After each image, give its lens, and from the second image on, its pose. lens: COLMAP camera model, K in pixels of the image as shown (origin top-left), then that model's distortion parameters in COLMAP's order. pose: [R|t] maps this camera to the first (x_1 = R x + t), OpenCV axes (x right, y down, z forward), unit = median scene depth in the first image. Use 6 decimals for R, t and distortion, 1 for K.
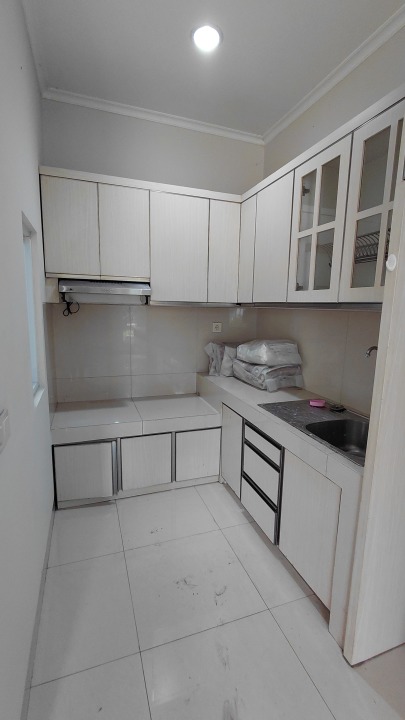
lens RADIAL K [[333.3, 0, 202.4], [0, 333.3, 358.4], [0, 0, 1]] dist [0.002731, 0.000302]
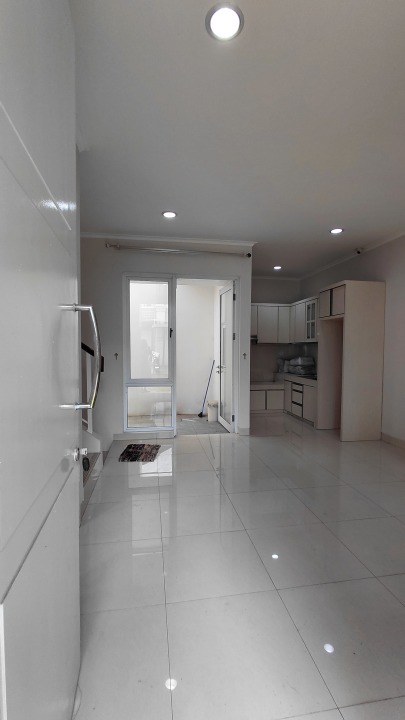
lens RADIAL K [[333.3, 0, 204.7], [0, 333.3, 361.1], [0, 0, 1]] dist [0.002731, 0.000302]
pose [[0.984665, -0.012337, -0.174018, -0.101869], [-0.008904, 0.992643, -0.120751, 0.312561], [0.174227, 0.120449, 0.977311, -1.746949]]
